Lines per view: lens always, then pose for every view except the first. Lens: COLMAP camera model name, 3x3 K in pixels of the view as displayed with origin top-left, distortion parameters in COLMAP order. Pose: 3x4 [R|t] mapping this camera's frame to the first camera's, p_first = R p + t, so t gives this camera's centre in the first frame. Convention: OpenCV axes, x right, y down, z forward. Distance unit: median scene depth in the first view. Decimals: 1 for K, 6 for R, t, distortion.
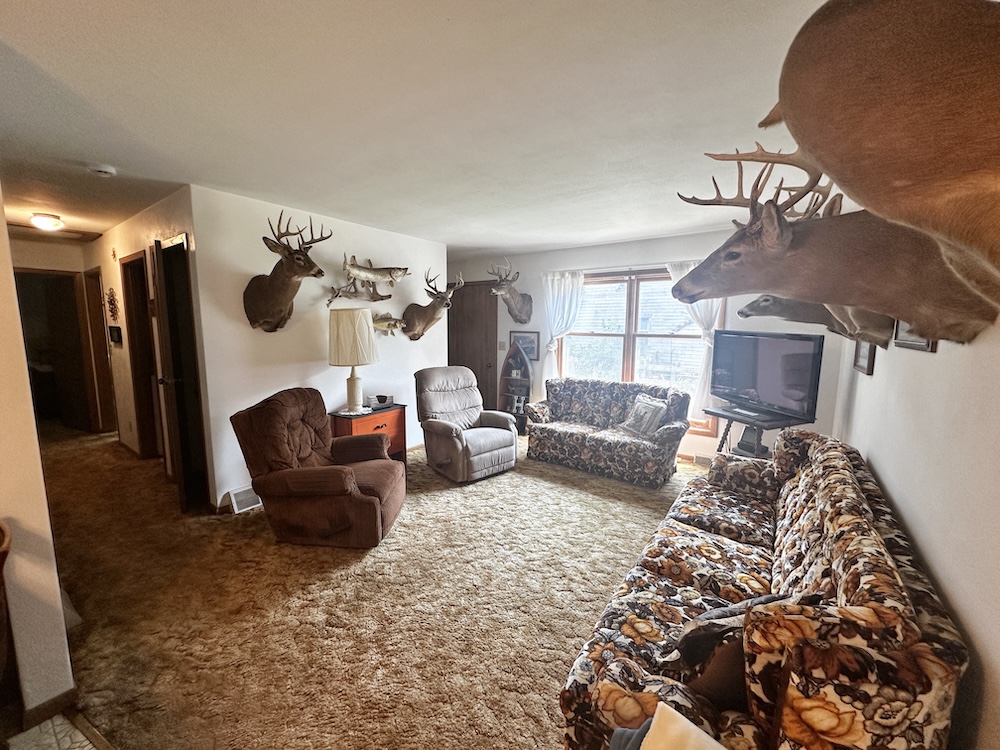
lens RADIAL K [[398.8, 0, 500.0], [0, 398.8, 375.0], [0, 0, 1]] dist [0.001312, 0.000174]
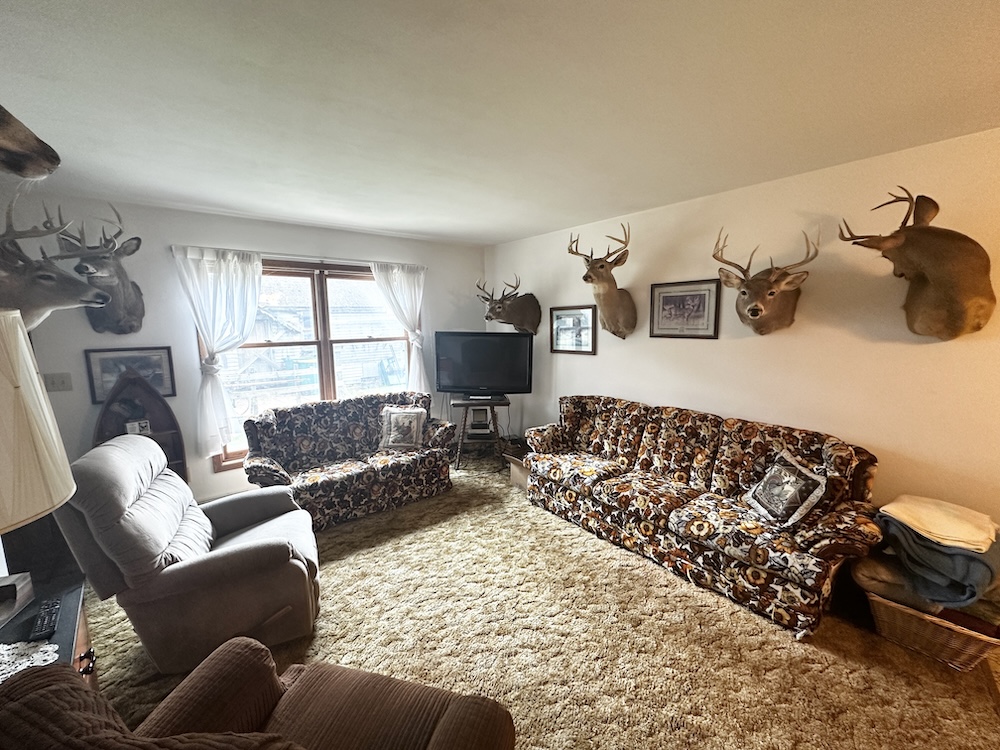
lens RADIAL K [[401.8, 0, 500.0], [0, 401.8, 375.0], [0, 0, 1]] dist [-0.000475, -0.000050]
pose [[0.252481, -0.143097, 0.956962, -0.435525], [0.138043, 0.984215, 0.110752, -0.083777], [-0.957704, 0.104139, 0.268249, 0.489858]]
